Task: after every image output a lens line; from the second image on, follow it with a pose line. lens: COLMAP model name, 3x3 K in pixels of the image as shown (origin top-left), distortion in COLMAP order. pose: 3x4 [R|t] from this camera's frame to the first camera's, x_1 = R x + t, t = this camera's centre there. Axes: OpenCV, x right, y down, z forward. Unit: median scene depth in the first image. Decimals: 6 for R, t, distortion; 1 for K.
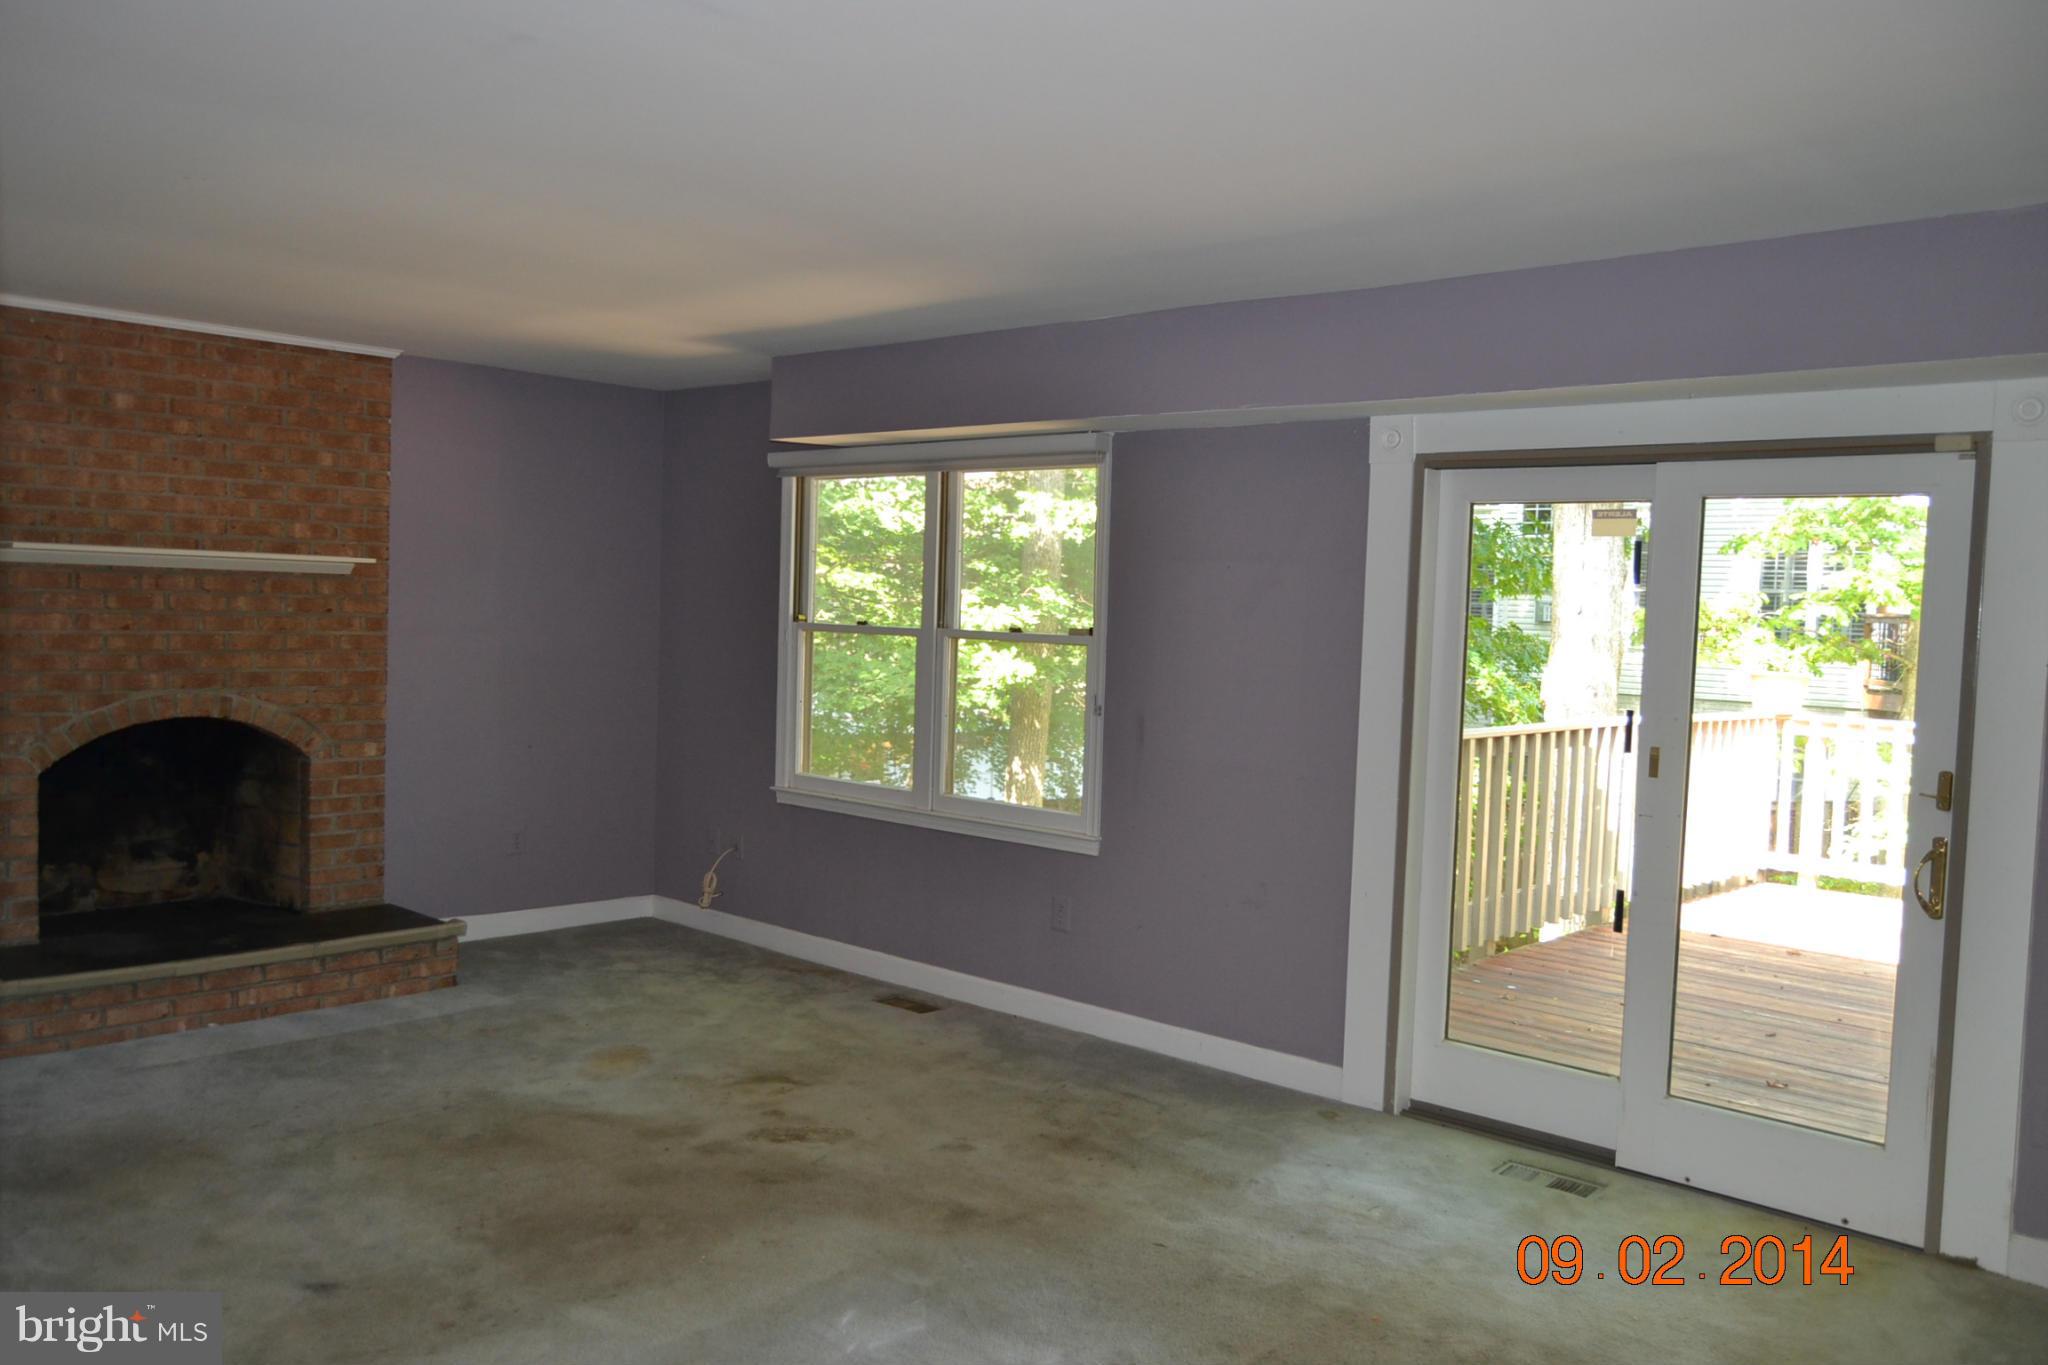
lens RADIAL K [[1612.5, 0, 1020.3], [0, 1612.5, 680.3], [0, 0, 1]] dist [-0.010233, 0.000319]
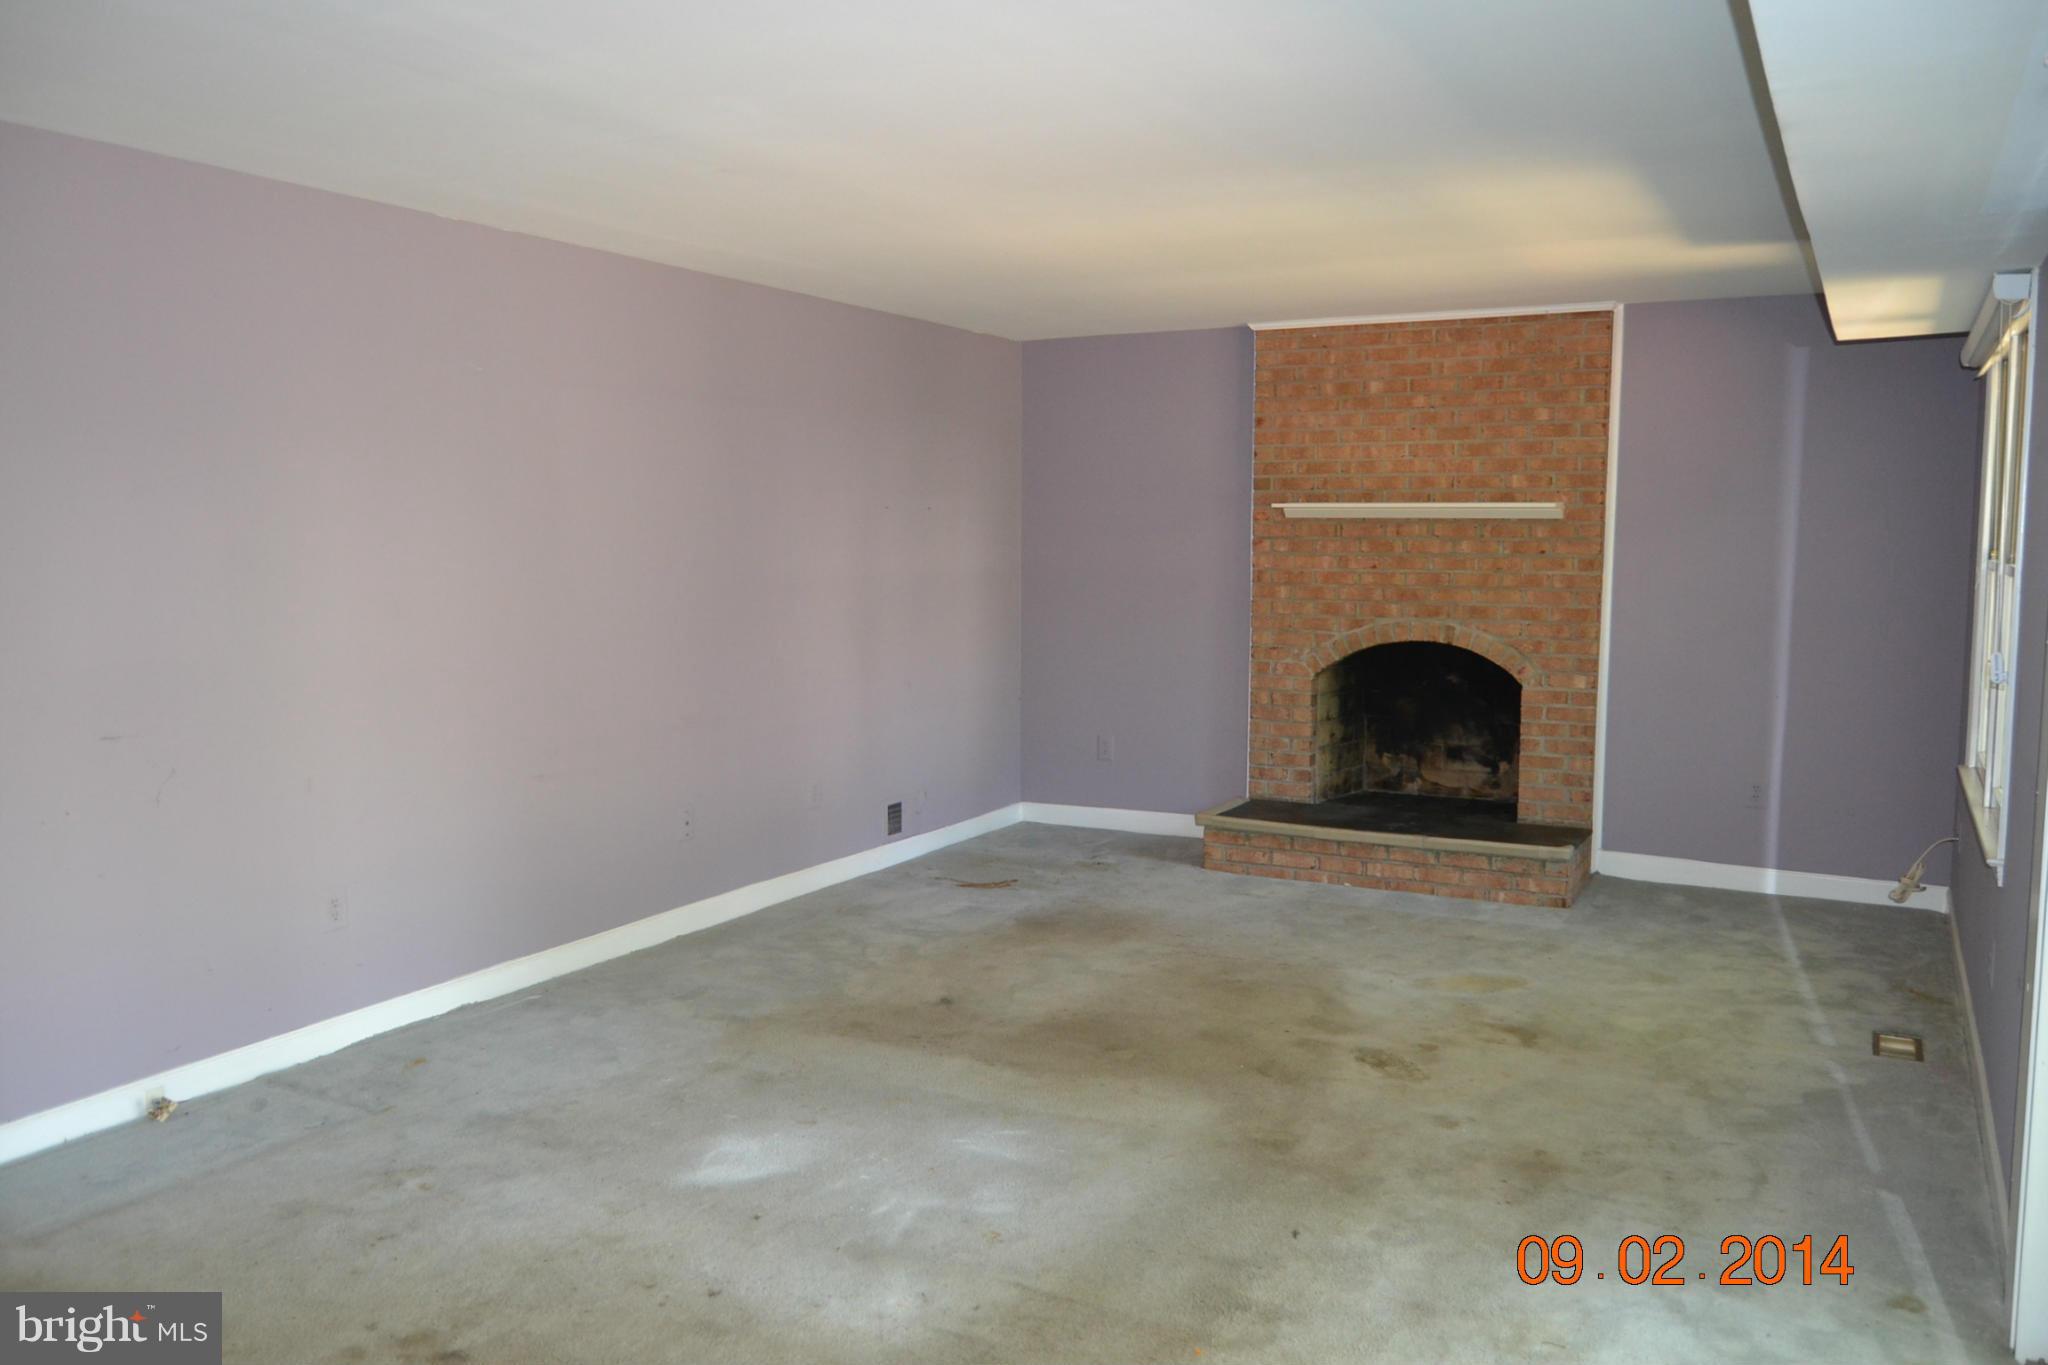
lens RADIAL K [[1612.5, 0, 1020.3], [0, 1612.5, 680.3], [0, 0, 1]] dist [-0.010233, 0.000319]
pose [[0.249829, 0.061131, -0.966358, 0.593801], [-0.041278, 0.997770, 0.052446, 0.001120], [0.967410, 0.026787, 0.251795, 0.408132]]
